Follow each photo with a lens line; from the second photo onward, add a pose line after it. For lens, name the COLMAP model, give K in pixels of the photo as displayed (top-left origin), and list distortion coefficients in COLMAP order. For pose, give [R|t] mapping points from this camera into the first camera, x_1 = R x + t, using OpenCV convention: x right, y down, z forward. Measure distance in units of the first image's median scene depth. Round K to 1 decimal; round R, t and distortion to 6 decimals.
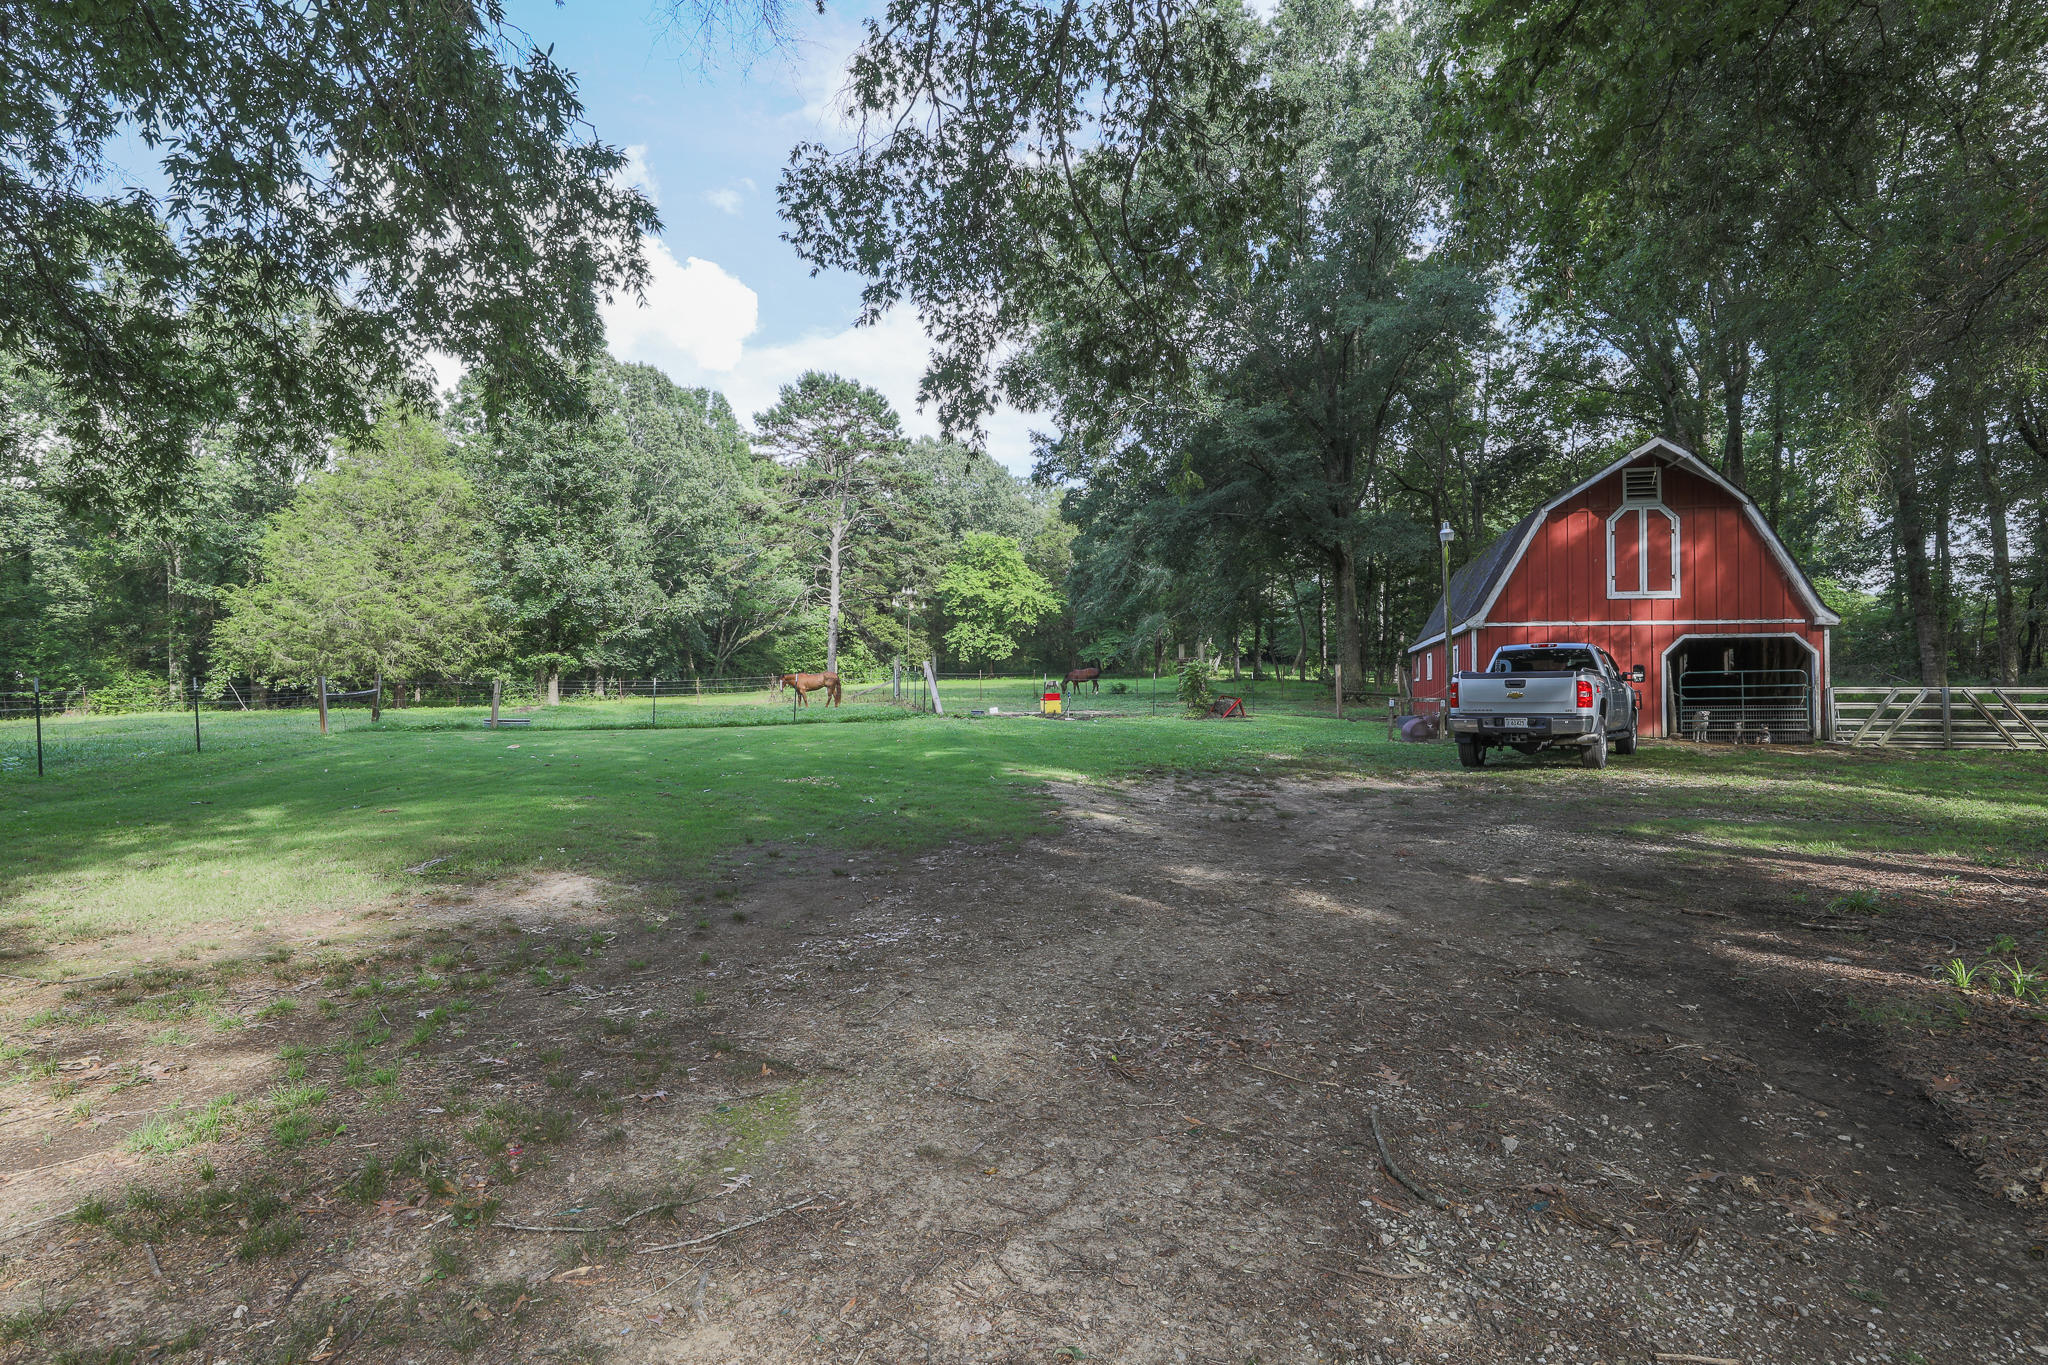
lens RADIAL K [[992.6, 0, 1024.0], [0, 992.6, 682.5], [0, 0, 1]] dist [0.002458, 0.000242]
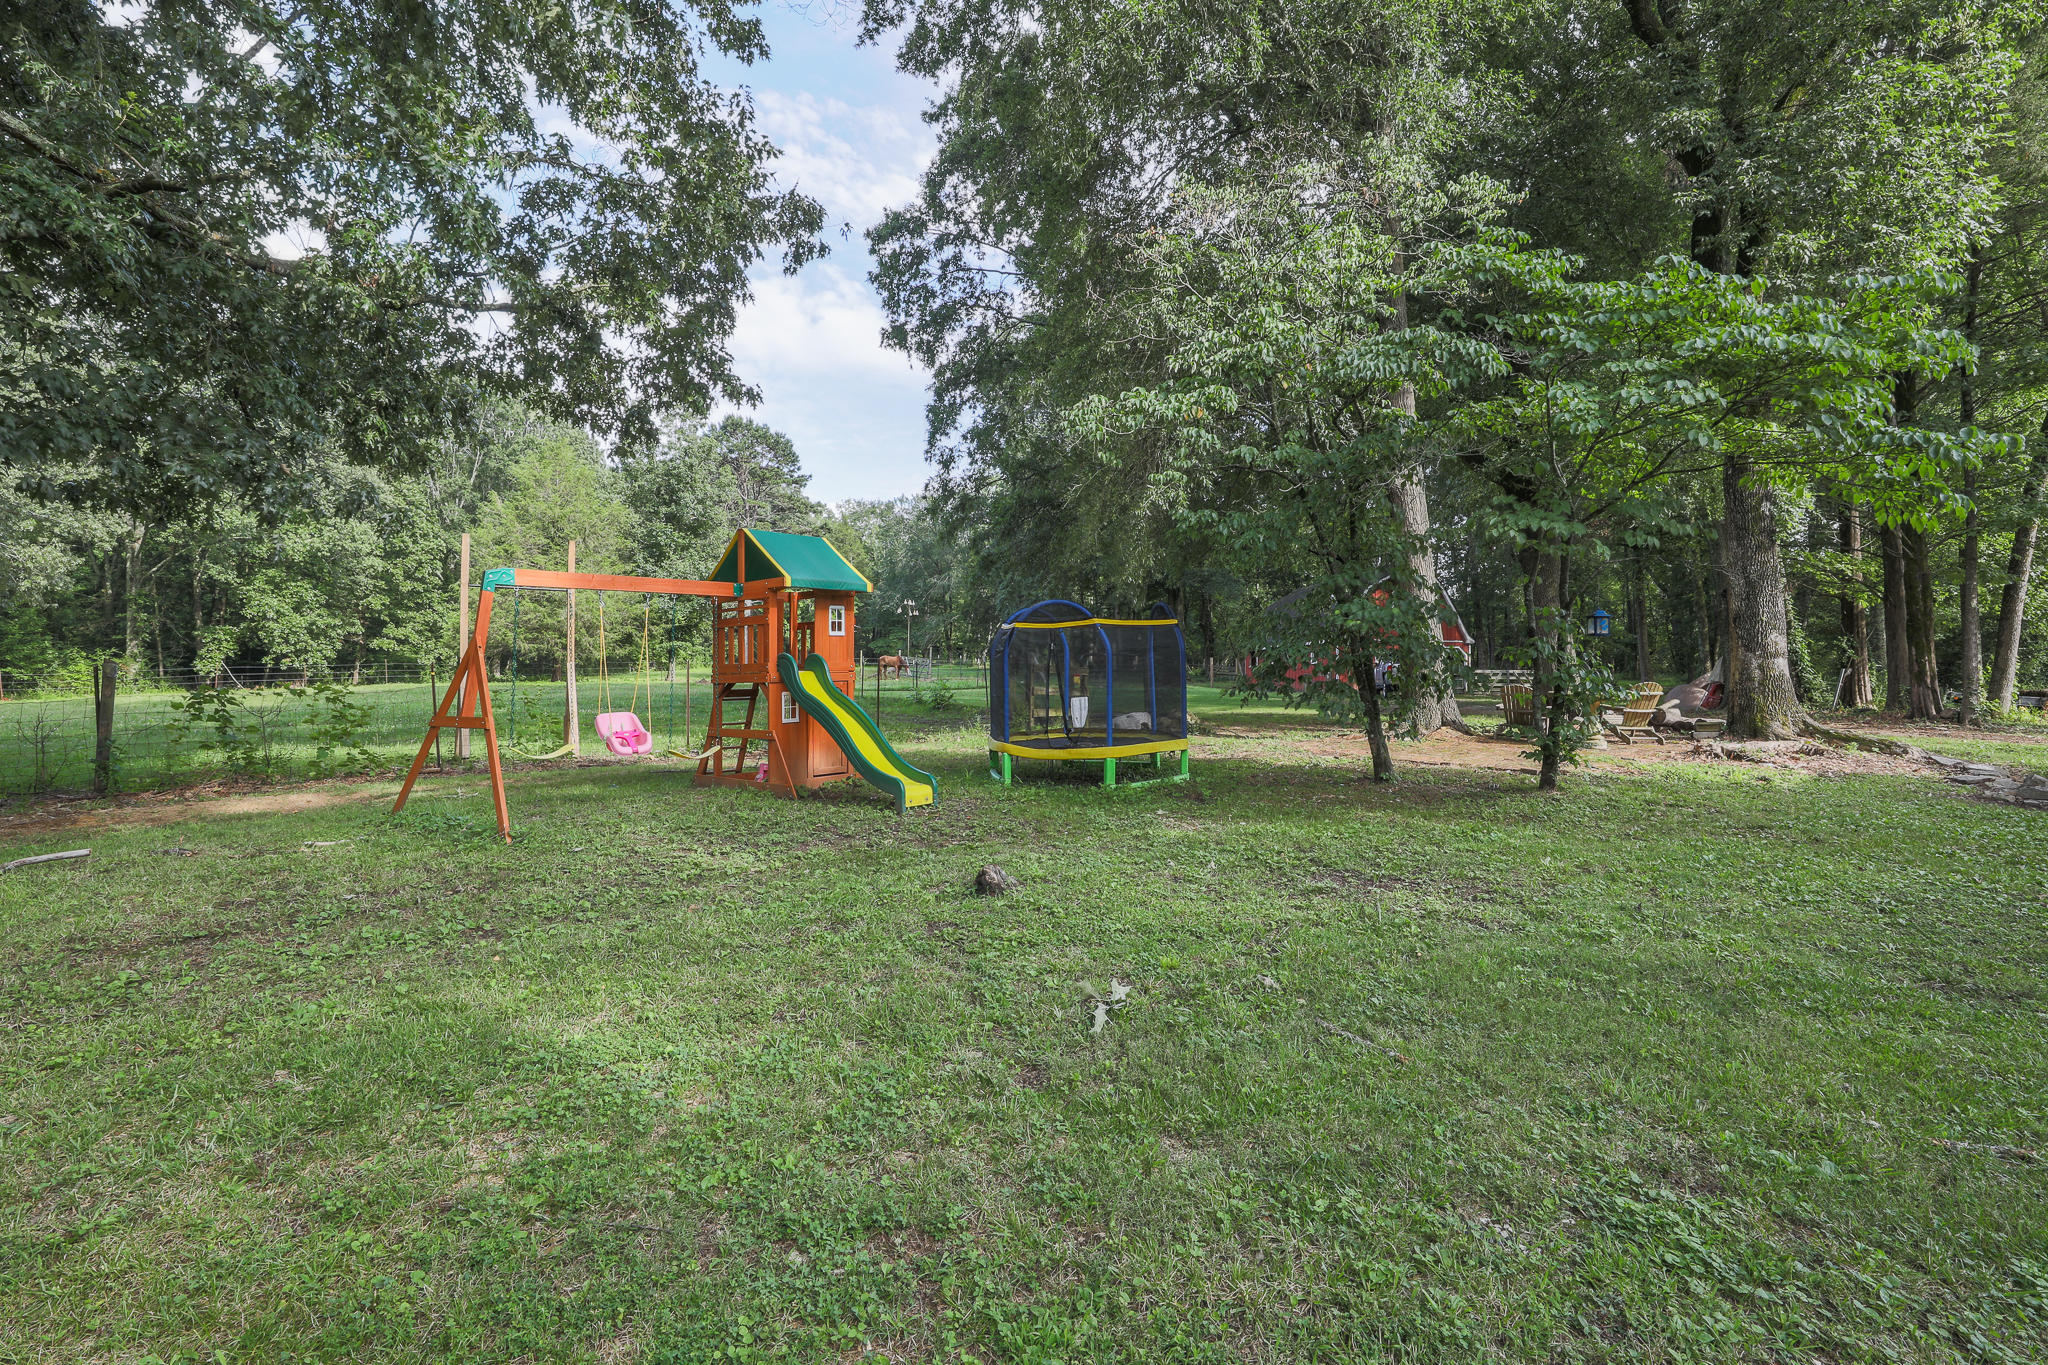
lens RADIAL K [[920.1, 0, 1018.6], [0, 920.1, 683.6], [0, 0, 1]] dist [-0.002662, -0.000266]
pose [[0.928602, 0.002206, 0.371071, -0.961197], [-0.006625, 0.999922, 0.010635, 0.020708], [-0.371019, -0.012334, 0.928544, -0.613963]]
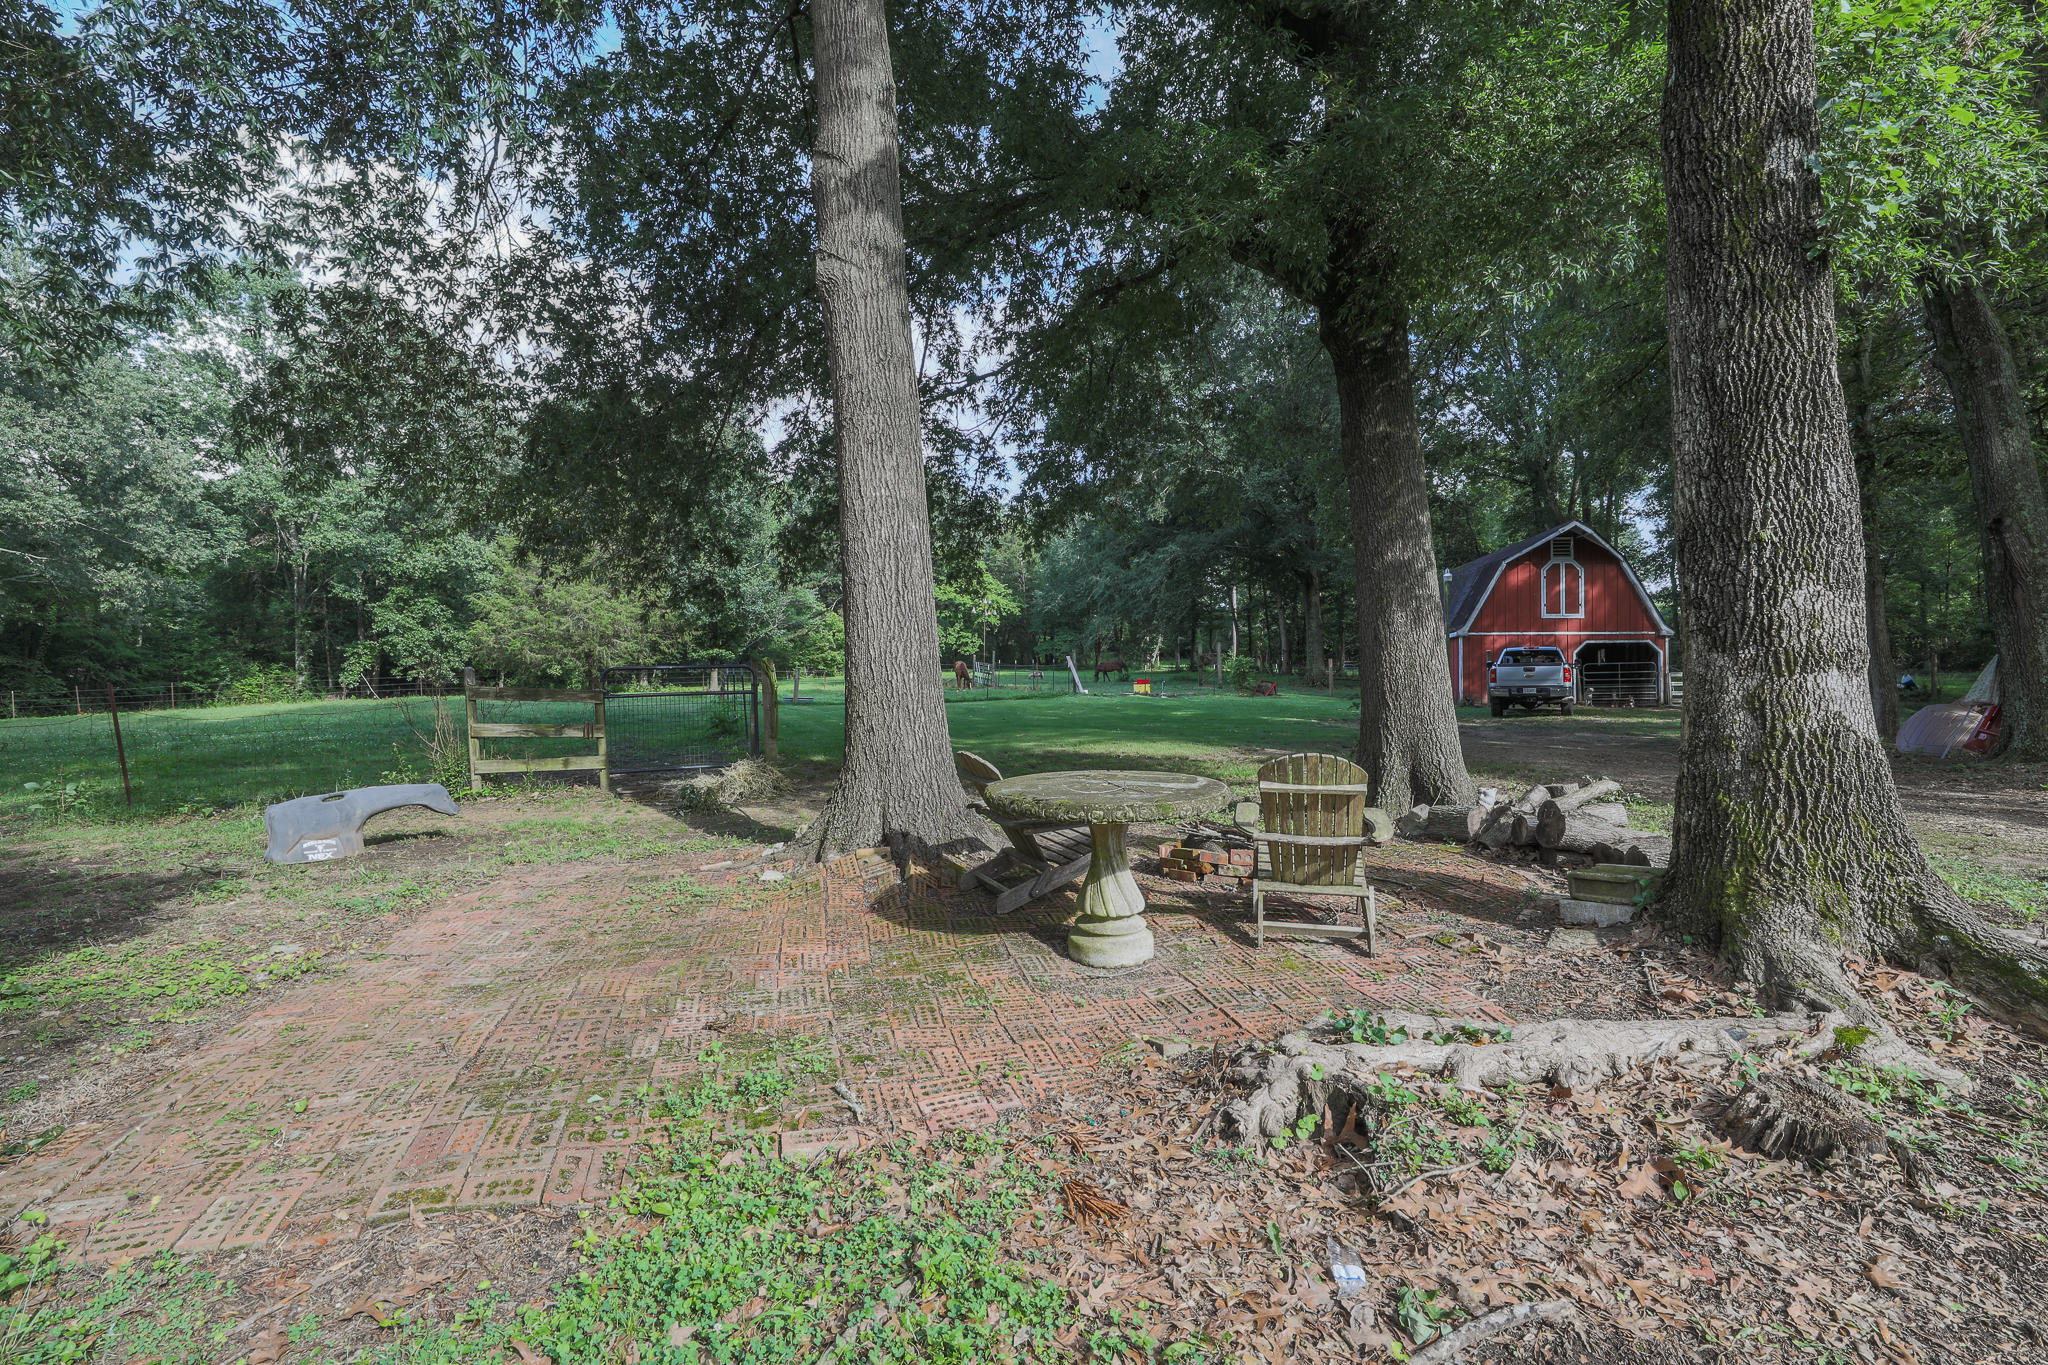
lens RADIAL K [[920.1, 0, 1018.6], [0, 920.1, 683.6], [0, 0, 1]] dist [-0.002662, -0.000266]
pose [[0.993140, -0.002243, 0.116914, -0.432977], [0.001184, 0.999958, 0.009134, 0.007344], [-0.116929, -0.008933, 0.993100, -0.387028]]
